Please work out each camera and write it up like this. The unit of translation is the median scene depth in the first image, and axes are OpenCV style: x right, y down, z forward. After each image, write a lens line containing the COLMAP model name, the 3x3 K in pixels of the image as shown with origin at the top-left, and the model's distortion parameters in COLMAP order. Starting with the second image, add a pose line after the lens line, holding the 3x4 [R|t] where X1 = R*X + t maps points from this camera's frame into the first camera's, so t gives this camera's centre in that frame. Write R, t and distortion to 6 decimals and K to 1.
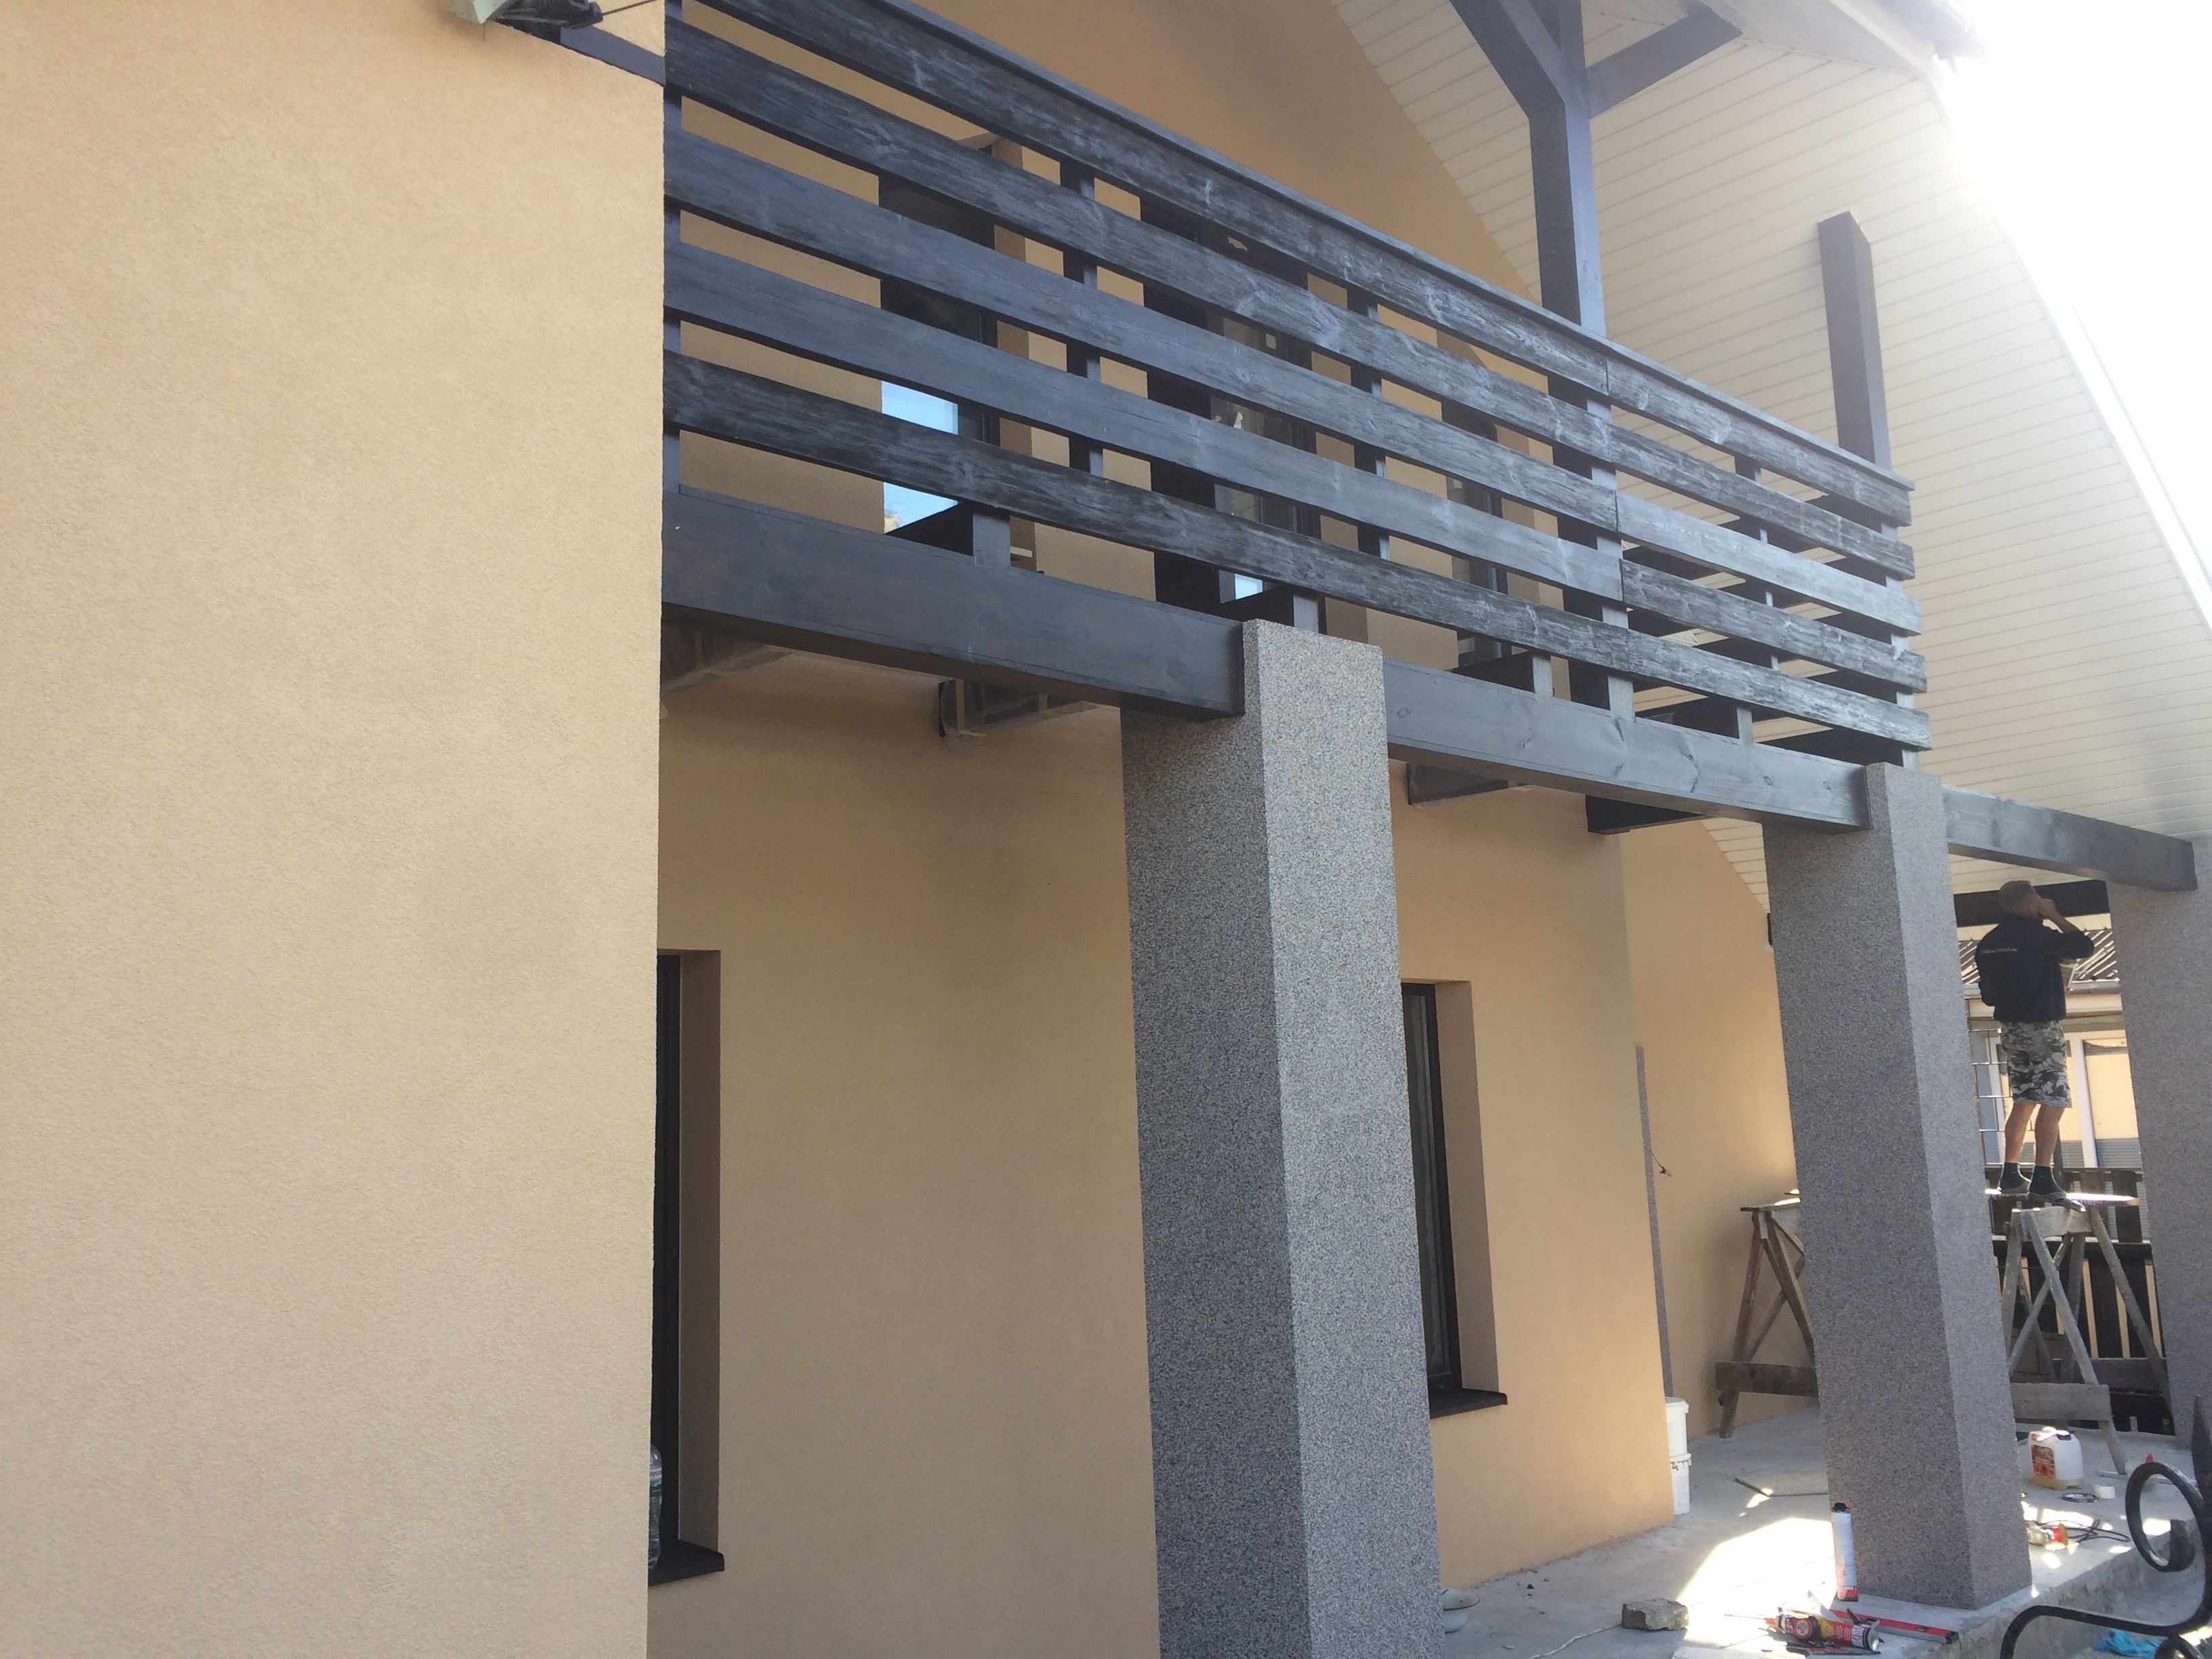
lens RADIAL K [[1868.1, 0, 1100.8], [0, 1868.1, 826.6], [0, 0, 1]] dist [0.068338, -0.085263]
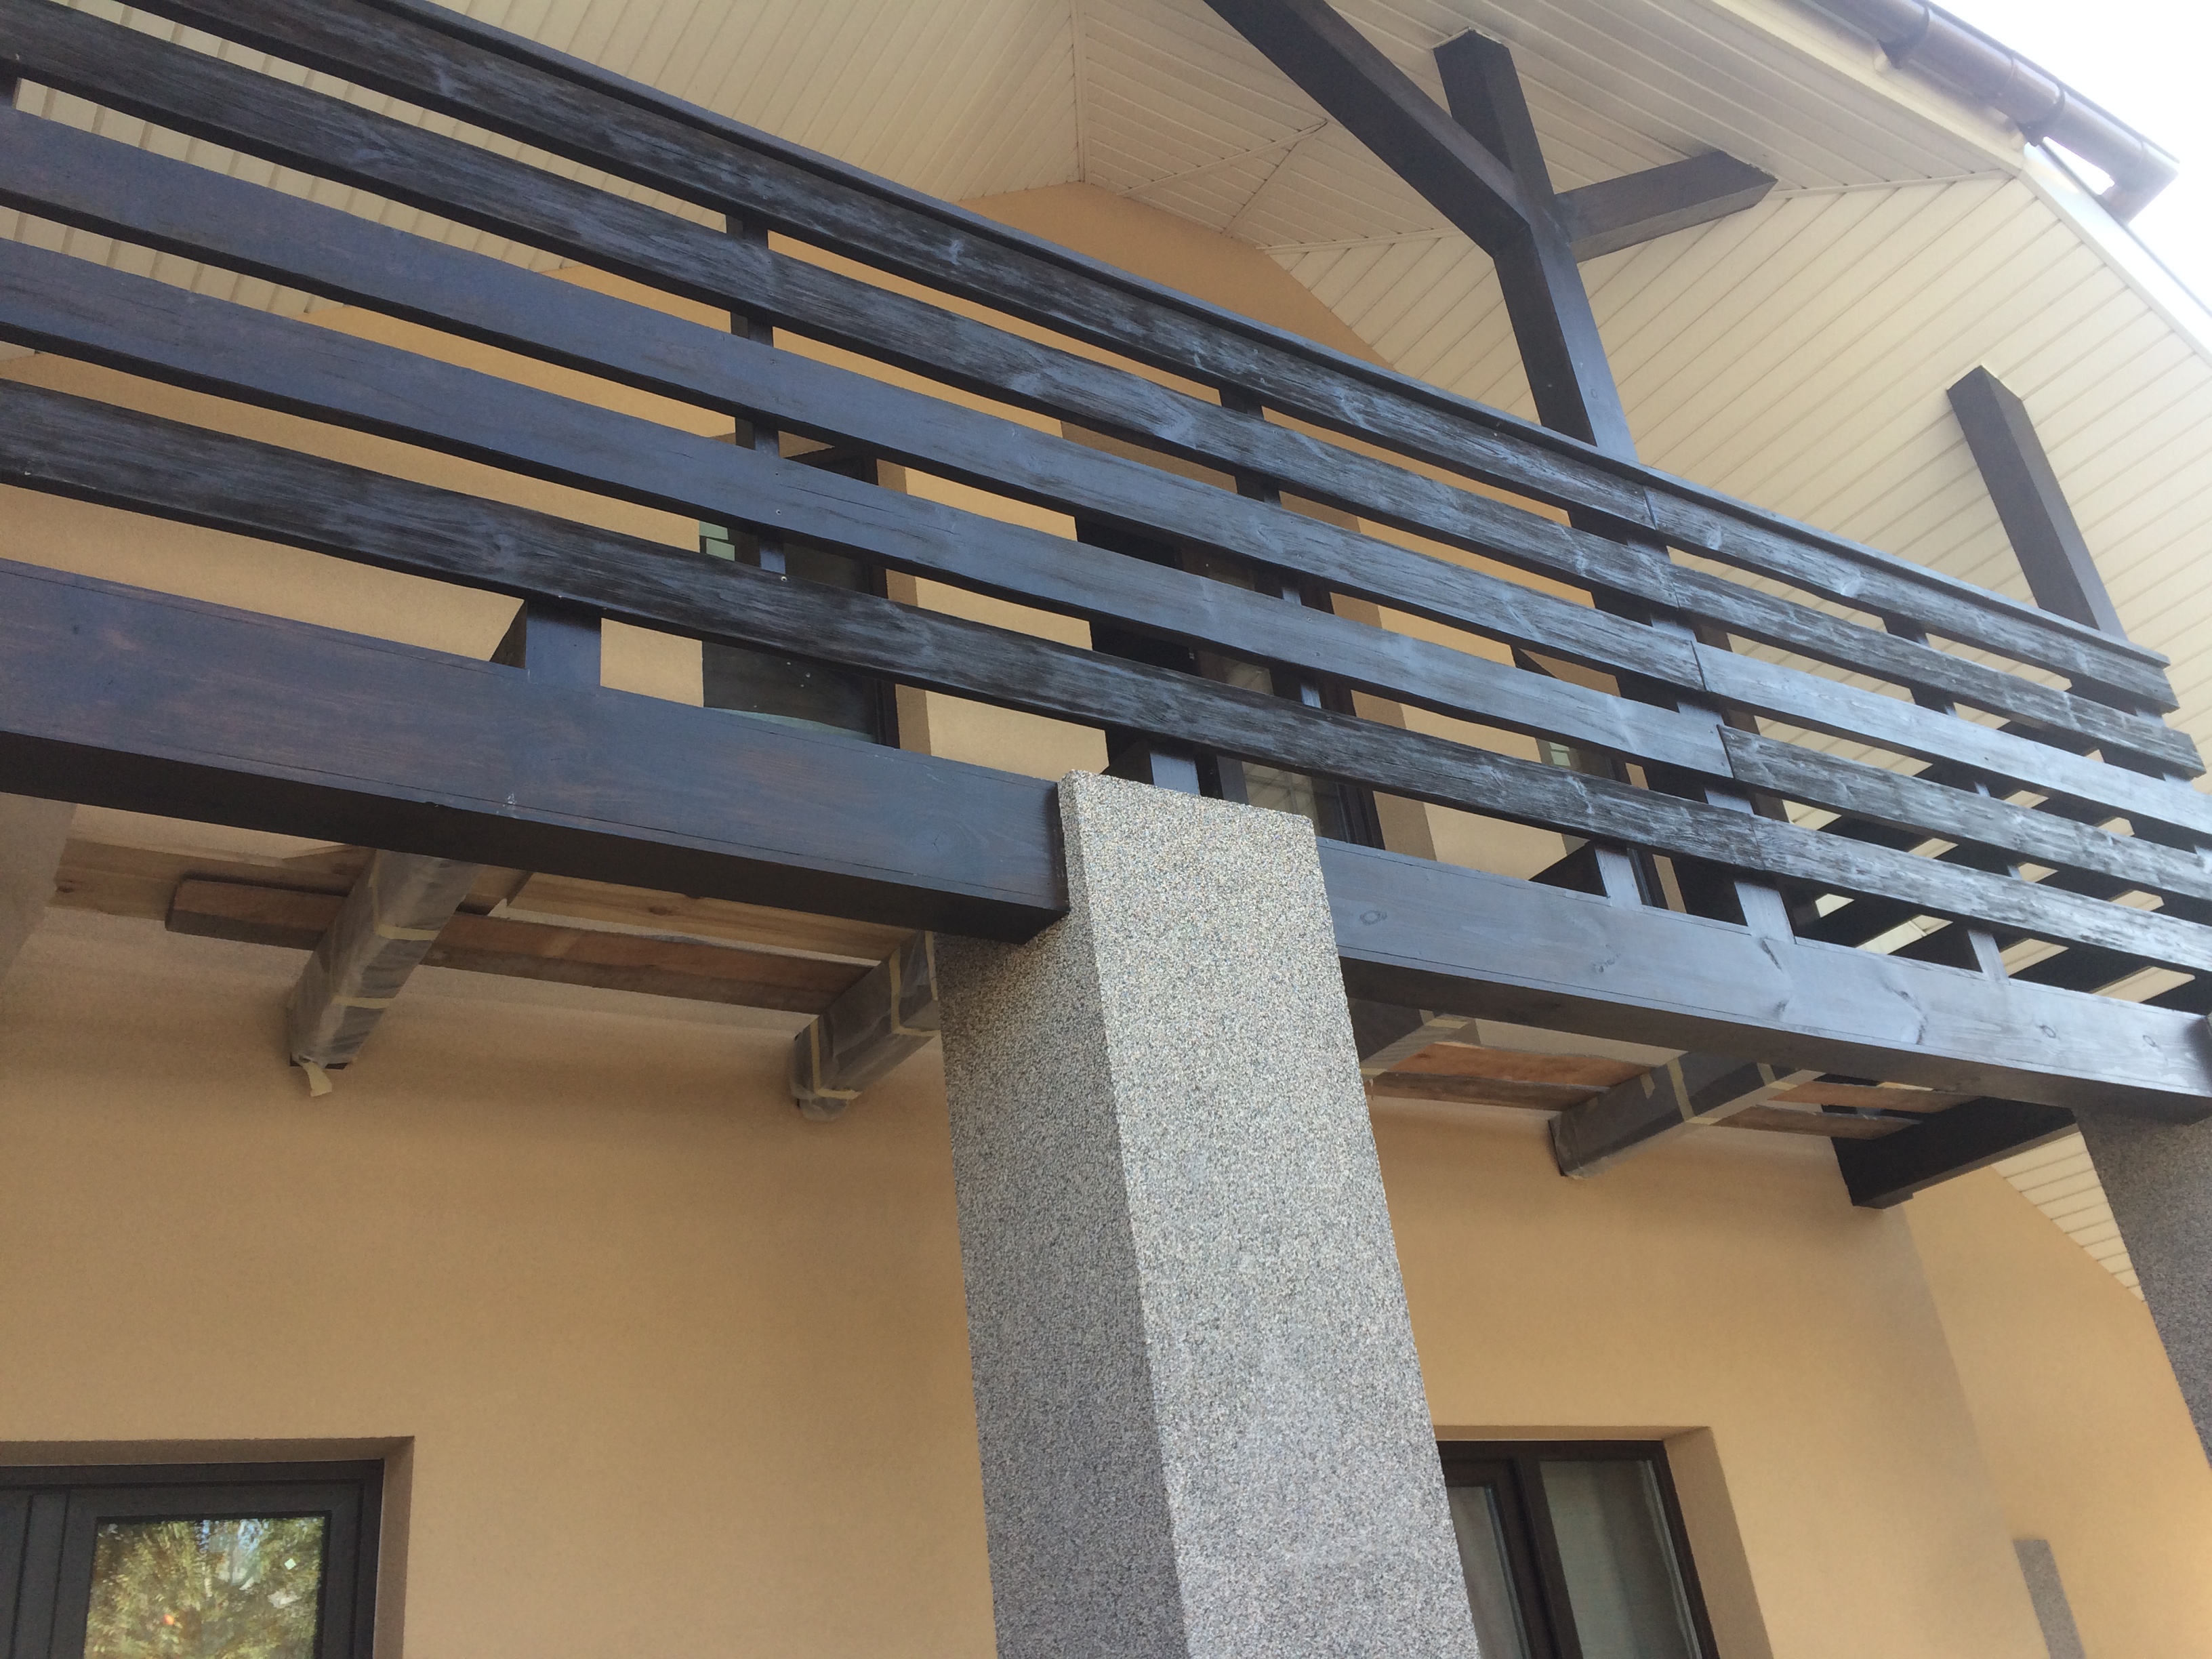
lens RADIAL K [[1868.1, 0, 1108.3], [0, 1868.1, 830.7], [0, 0, 1]] dist [0.068338, -0.085263]
pose [[0.976845, -0.165753, -0.135280, 0.169832], [0.114746, 0.939548, -0.322620, 0.114550], [0.180577, 0.299626, 0.936812, 0.371754]]
